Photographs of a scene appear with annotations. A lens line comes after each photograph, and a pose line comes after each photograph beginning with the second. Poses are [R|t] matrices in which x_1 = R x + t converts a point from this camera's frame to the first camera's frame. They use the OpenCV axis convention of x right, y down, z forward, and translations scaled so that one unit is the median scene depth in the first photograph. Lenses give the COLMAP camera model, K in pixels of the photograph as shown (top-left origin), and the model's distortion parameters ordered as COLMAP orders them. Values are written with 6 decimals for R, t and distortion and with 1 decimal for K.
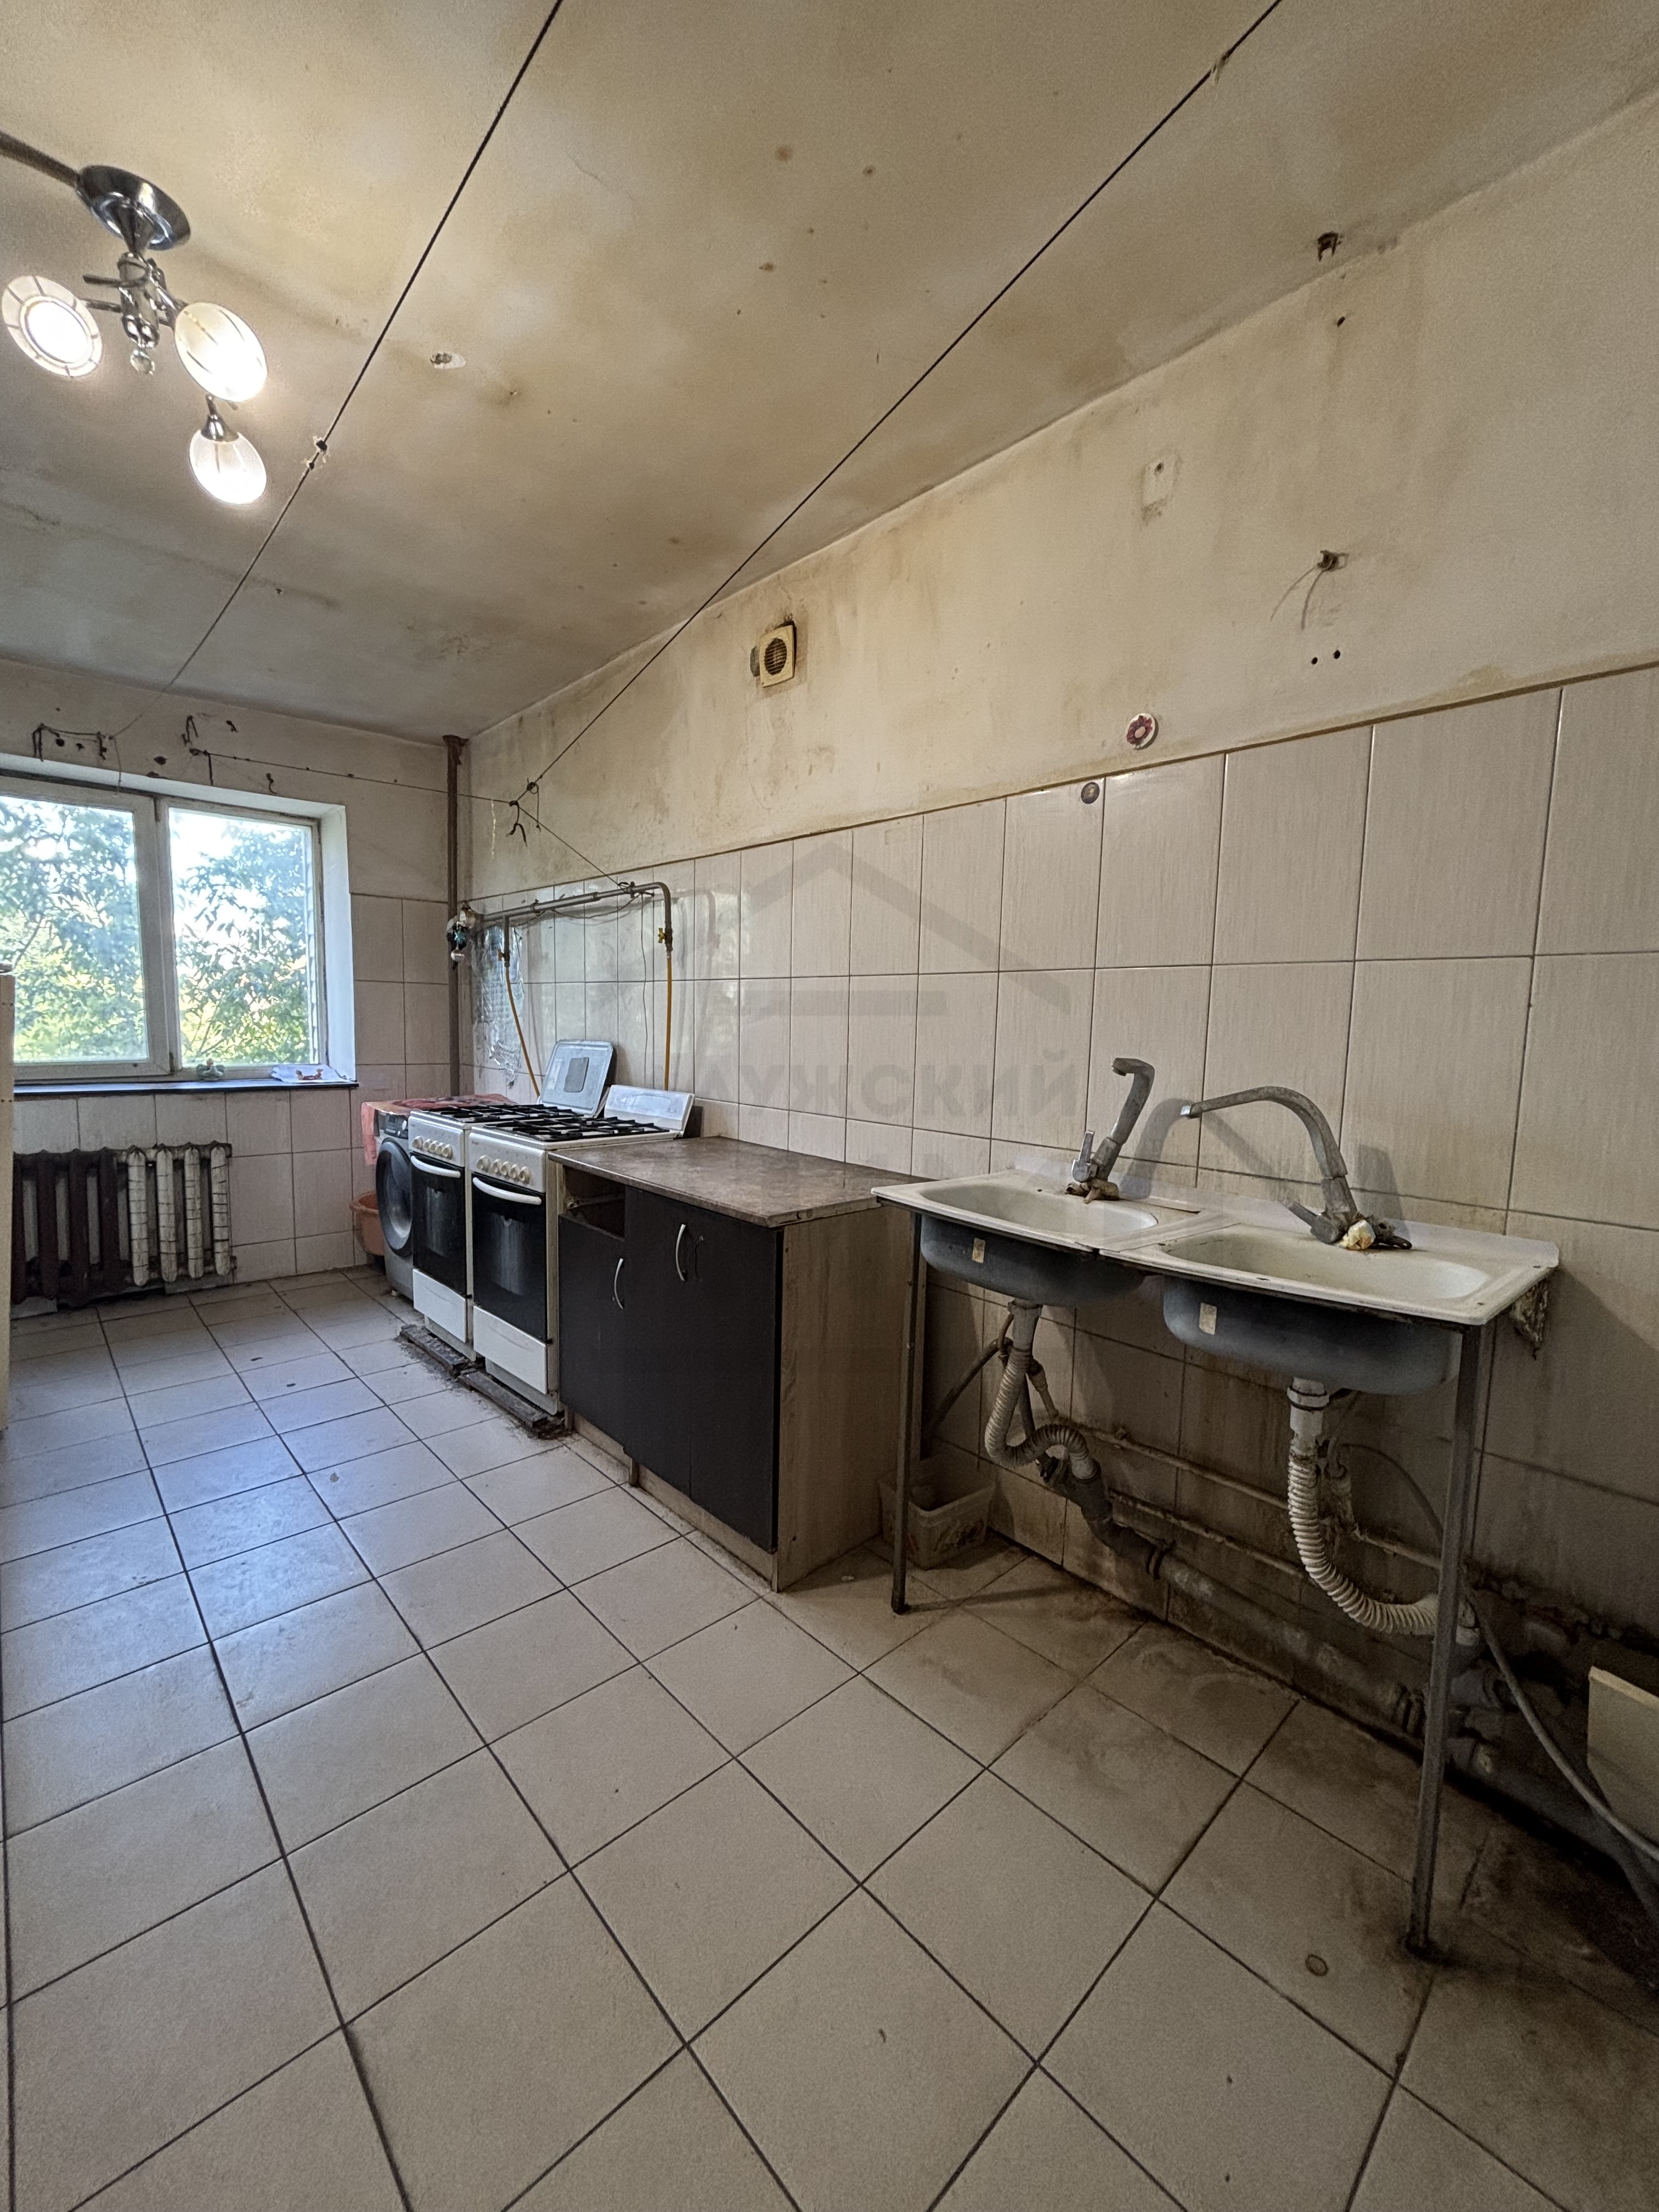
lens RADIAL K [[887.9, 0, 843.2], [0, 887.9, 1110.7], [0, 0, 1]] dist [-0.000615, 0.000804]
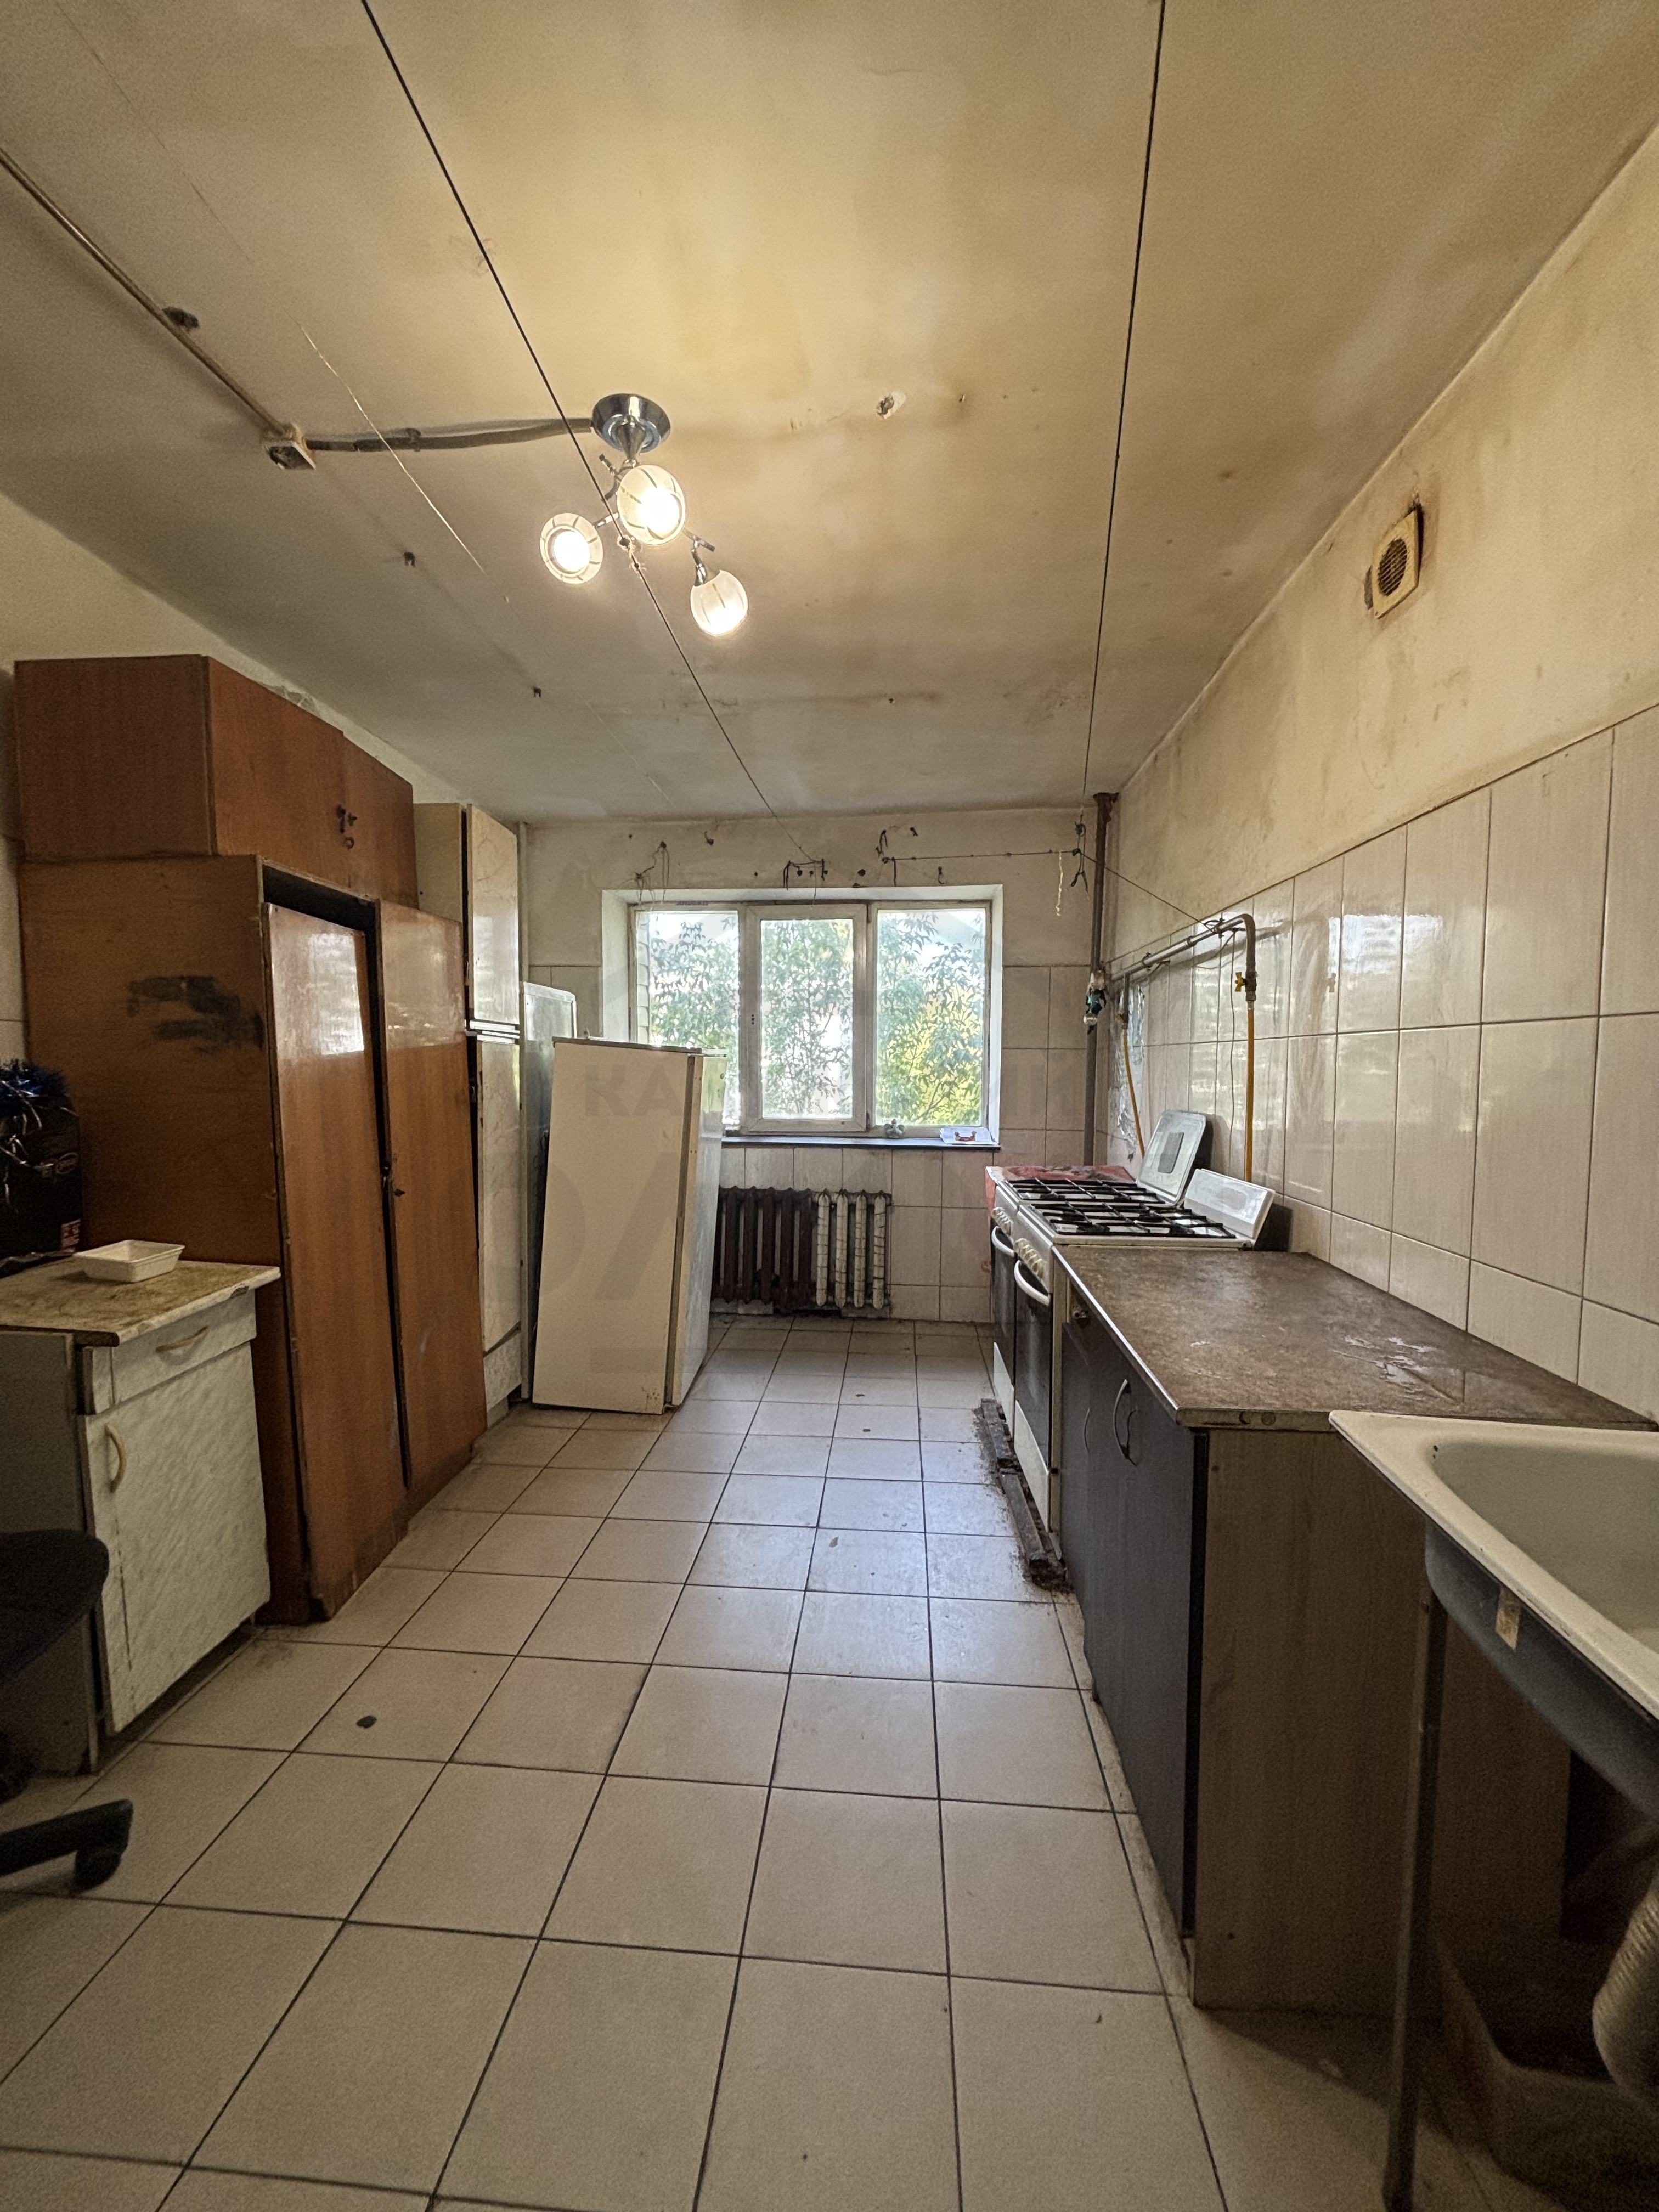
lens RADIAL K [[893.0, 0, 825.2], [0, 893.0, 1108.0], [0, 0, 1]] dist [-0.001207, 0.000485]
pose [[0.665728, 0.021725, -0.745878, 0.113426], [-0.071952, 0.996787, -0.035187, -0.029021], [0.742717, 0.077093, 0.665152, 0.182612]]
